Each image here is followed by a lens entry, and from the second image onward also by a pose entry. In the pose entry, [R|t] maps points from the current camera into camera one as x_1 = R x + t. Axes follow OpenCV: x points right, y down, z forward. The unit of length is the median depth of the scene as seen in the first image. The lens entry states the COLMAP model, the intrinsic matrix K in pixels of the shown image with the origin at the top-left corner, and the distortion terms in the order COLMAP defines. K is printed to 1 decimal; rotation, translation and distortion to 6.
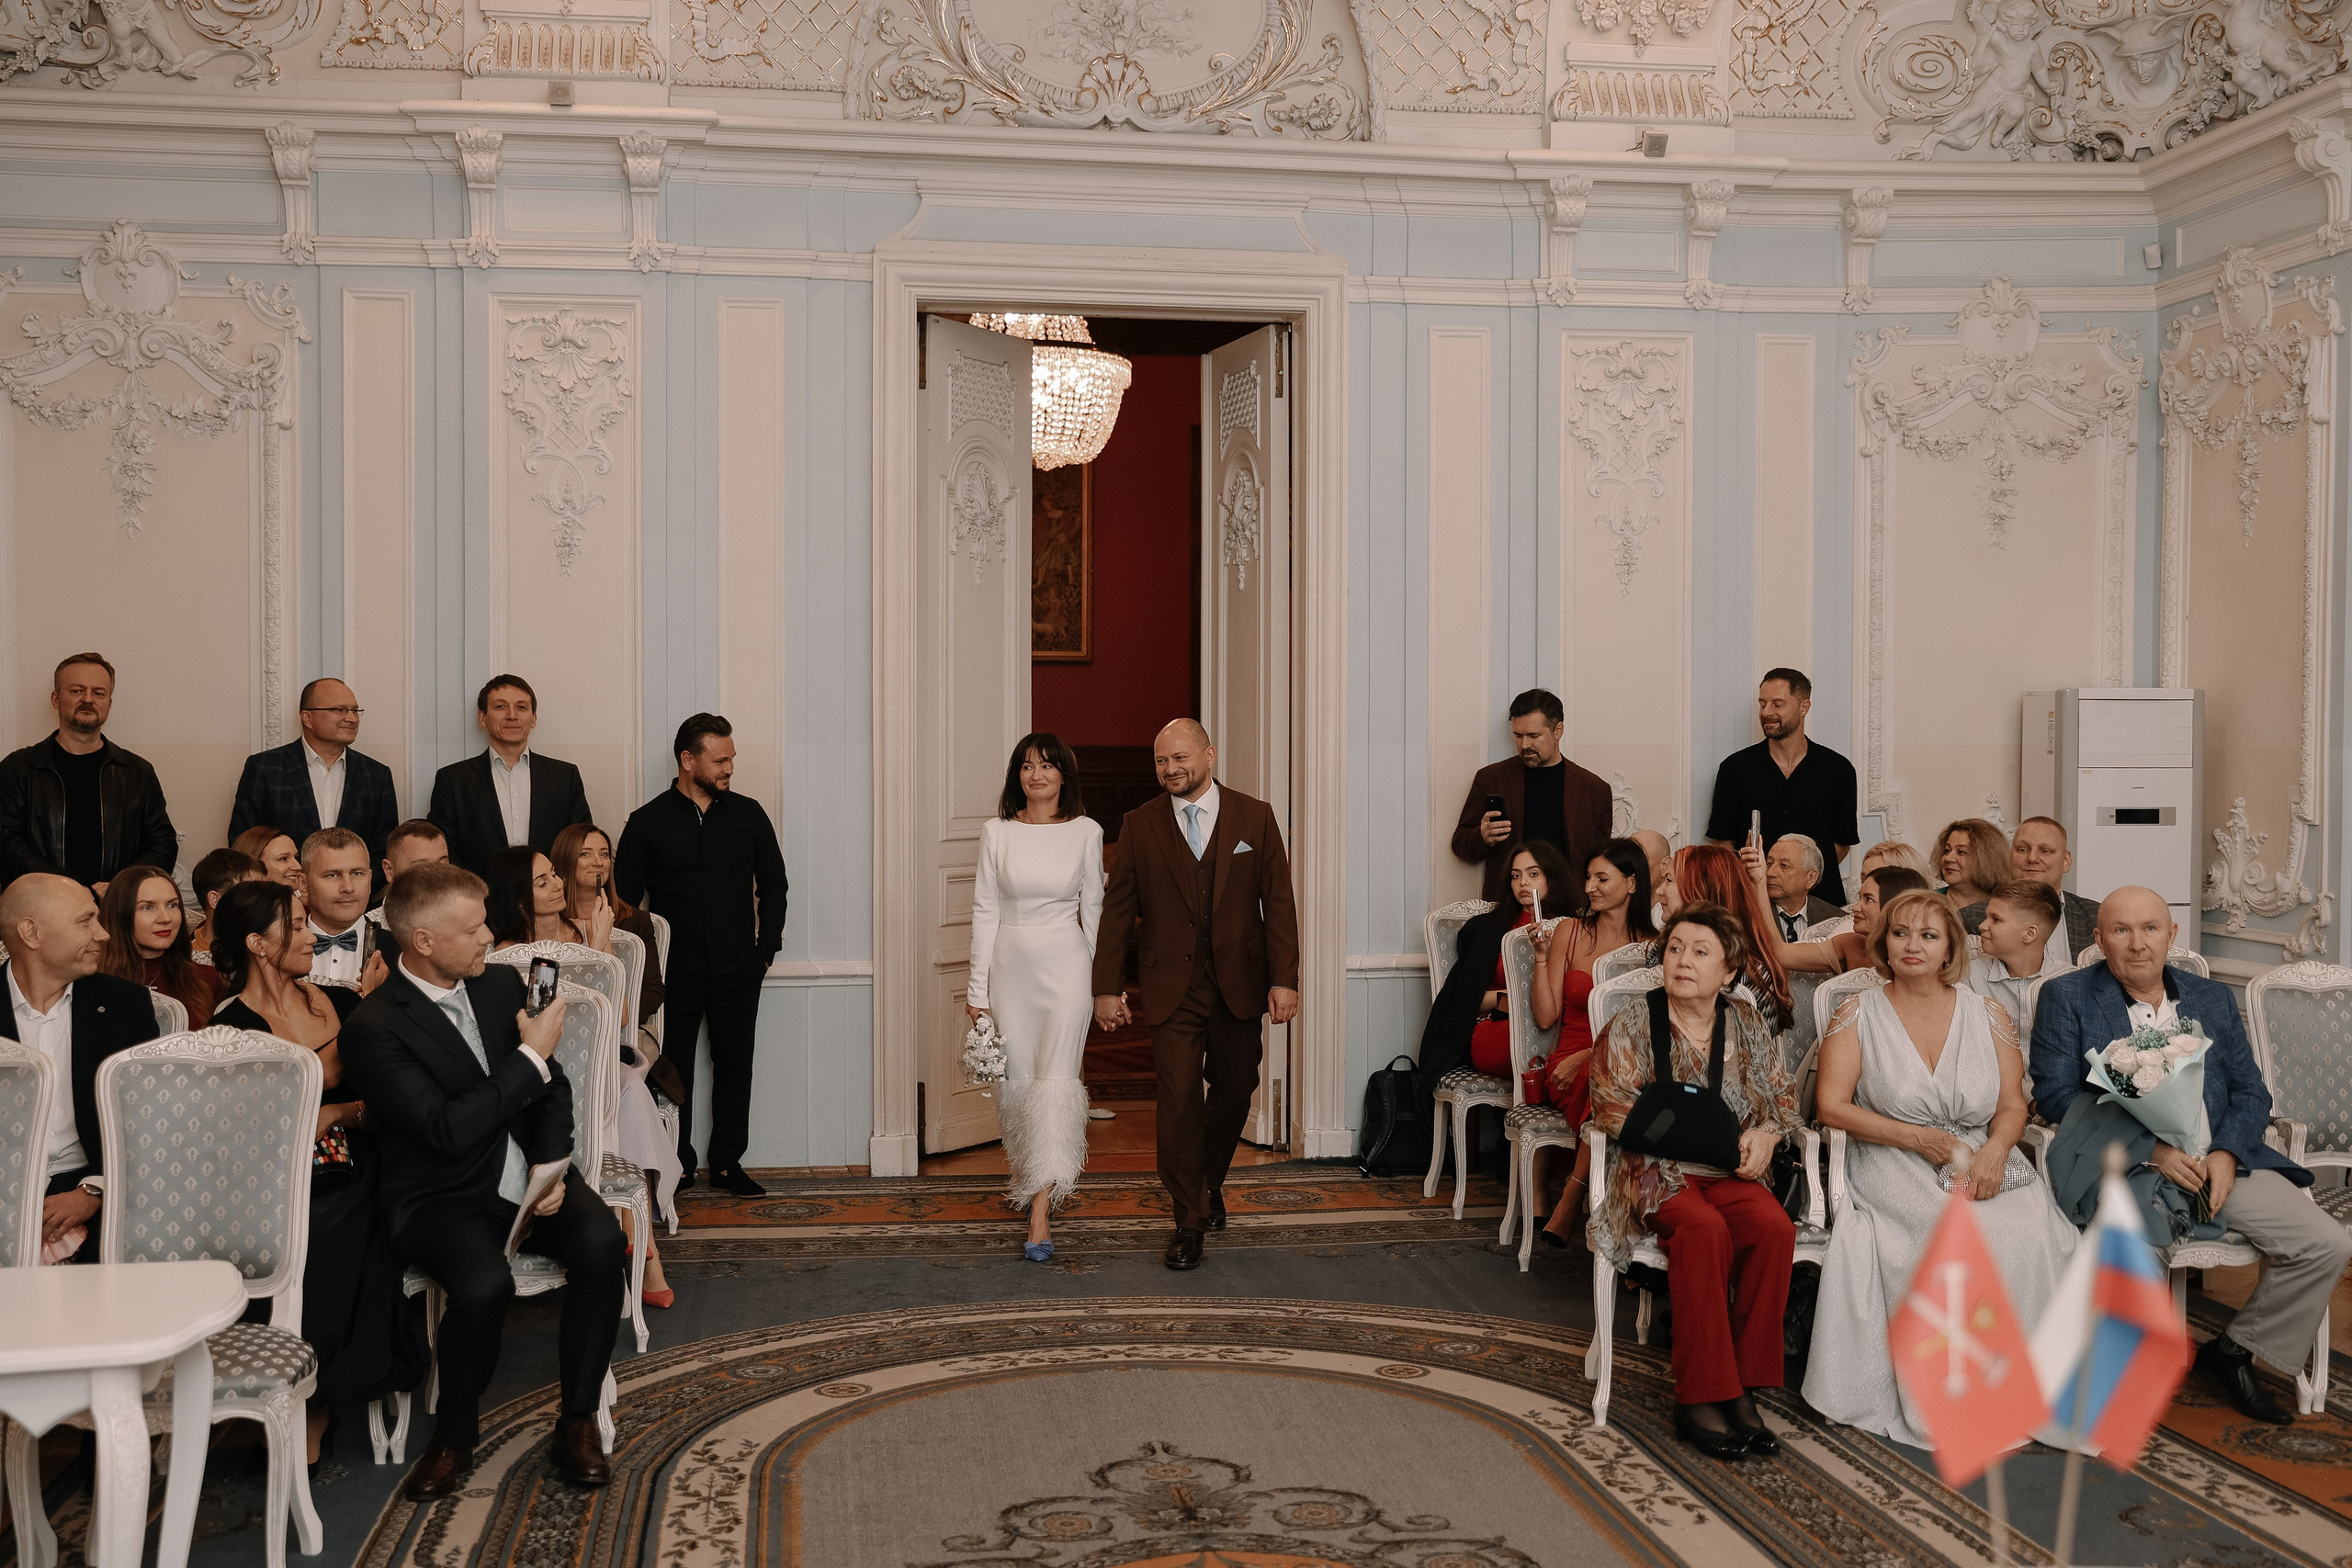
lens RADIAL K [[2332.7, 0, 1176.0], [0, 2332.7, 784.0], [0, 0, 1]] dist [-0.065894, 0.006169]
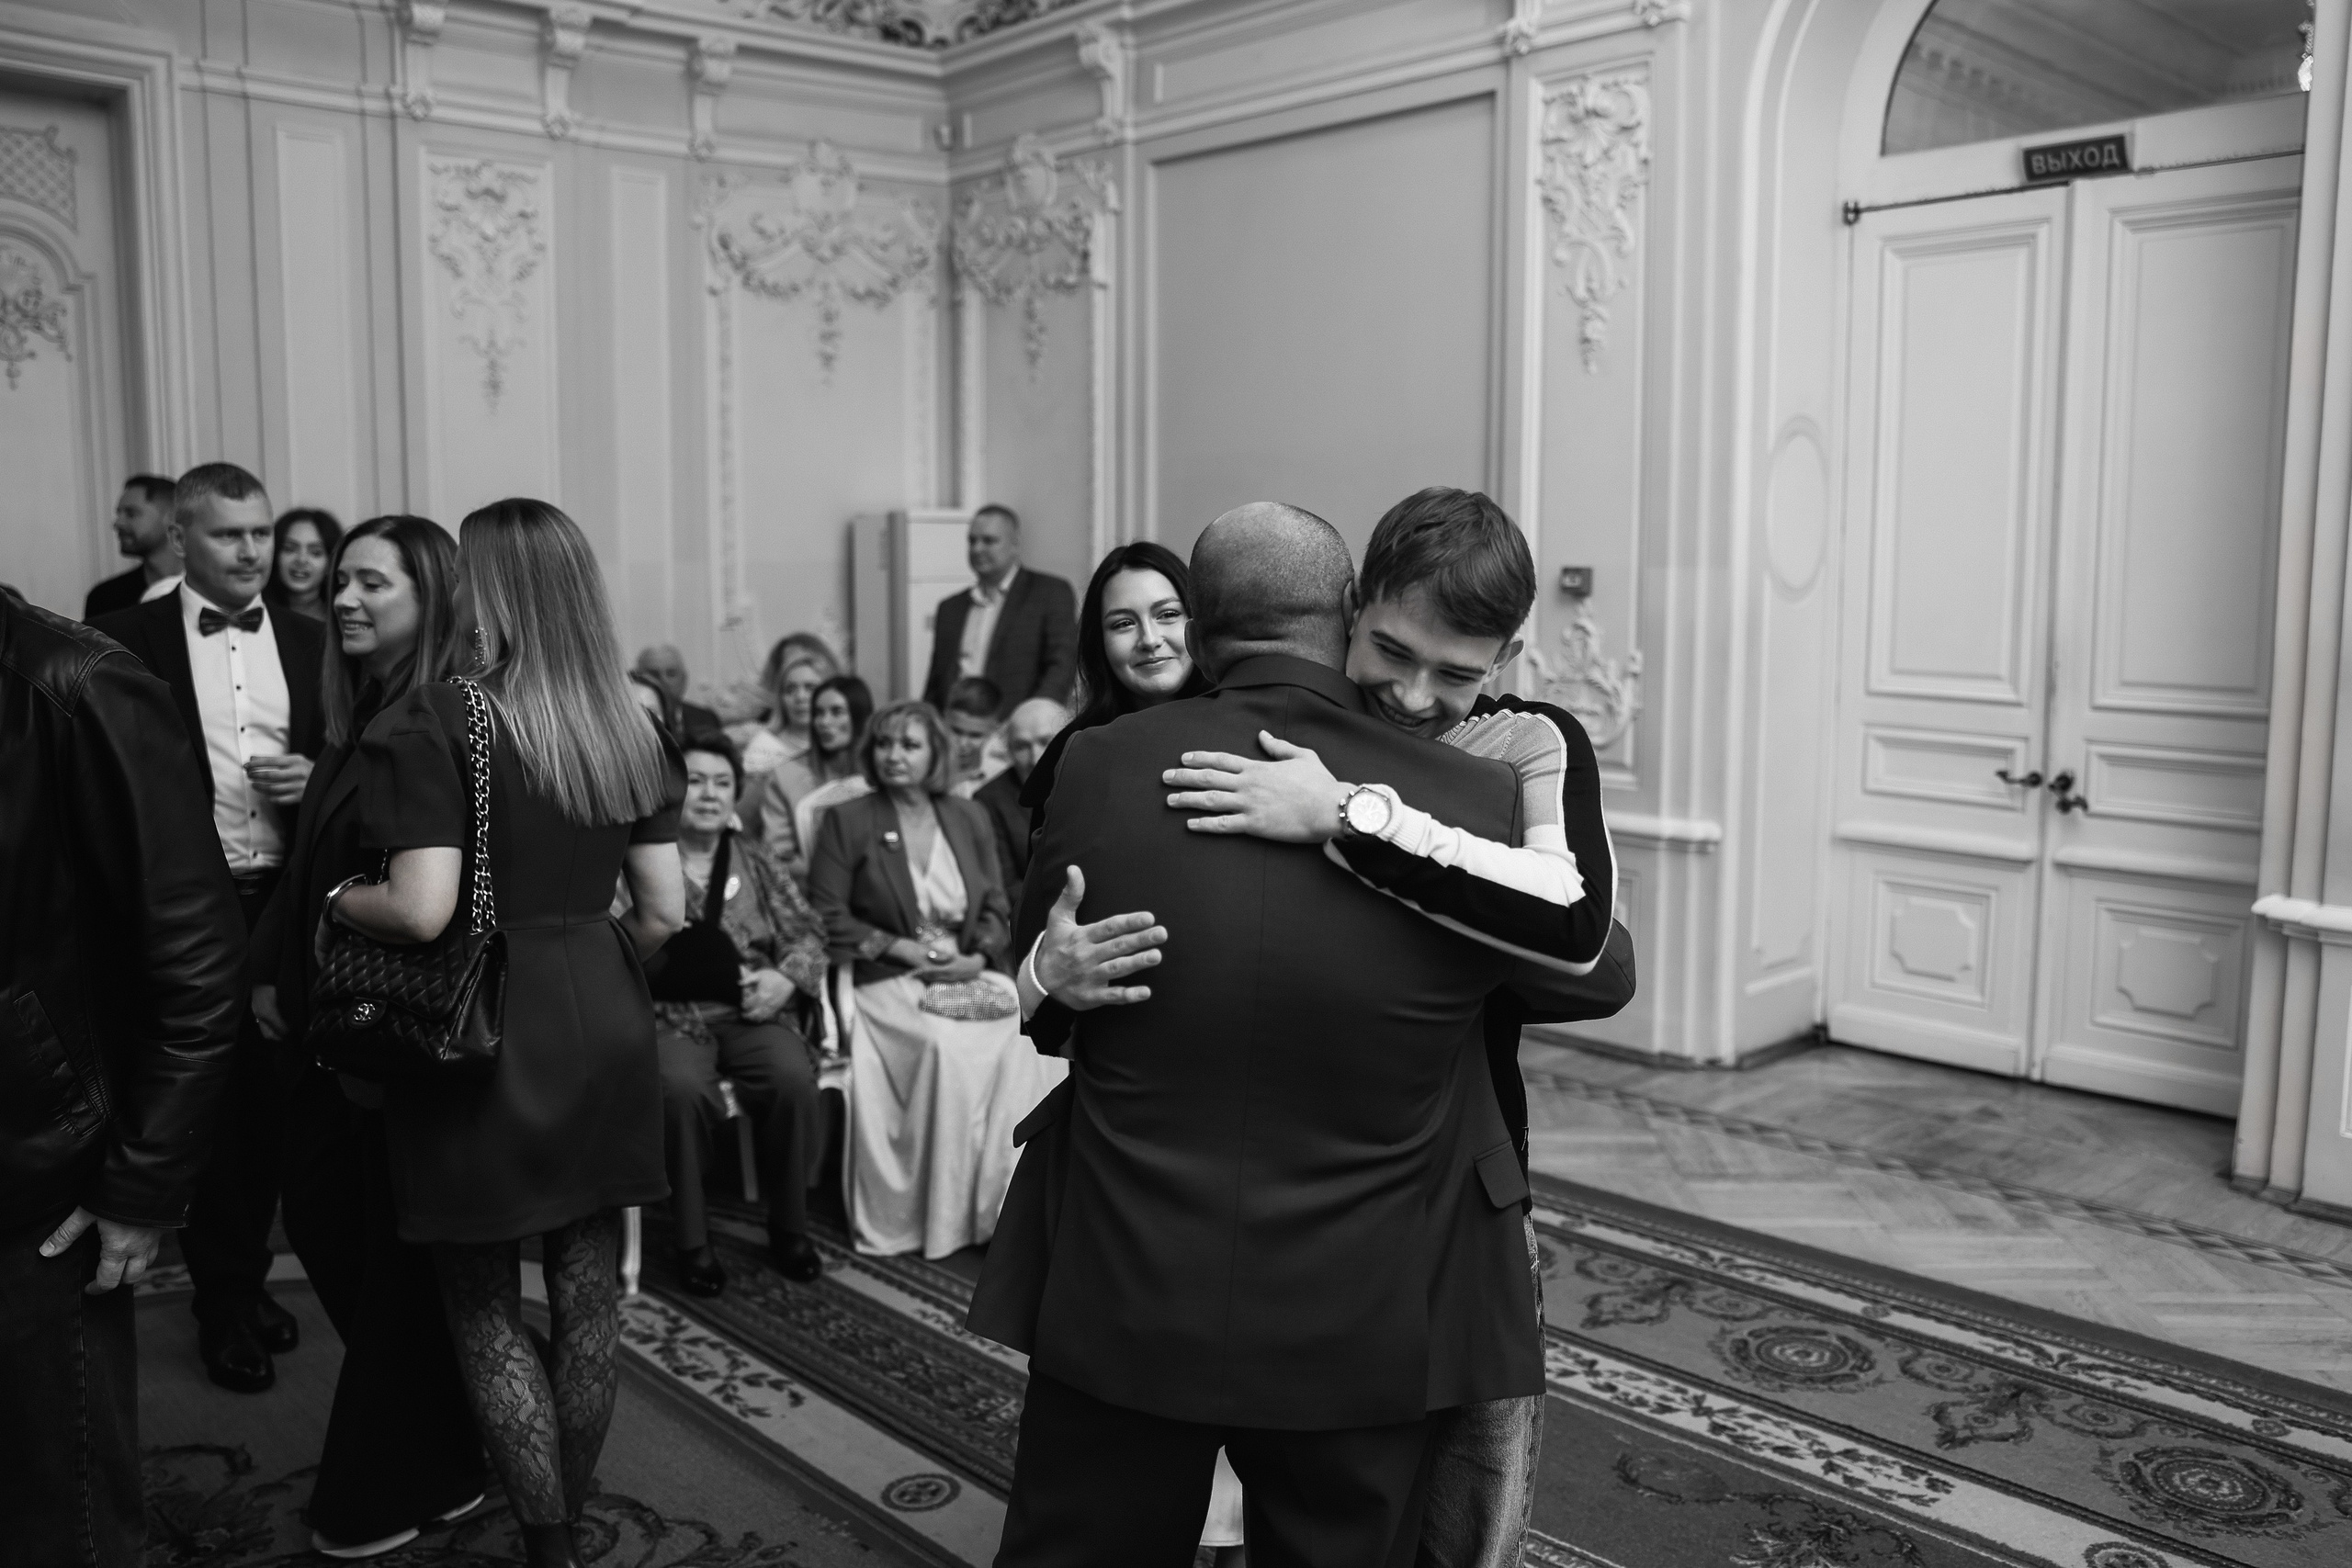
lens RADIAL K [[1847.8, 0, 1176.0], [0, 1847.8, 784.0], [0, 0, 1]] dist [-0.127688, 0.109141]
pose [[0.819993, -0.070685, 0.567991, -0.022409], [0.013046, 0.994396, 0.104915, -0.000580], [-0.572224, -0.078620, 0.816320, 0.173072]]
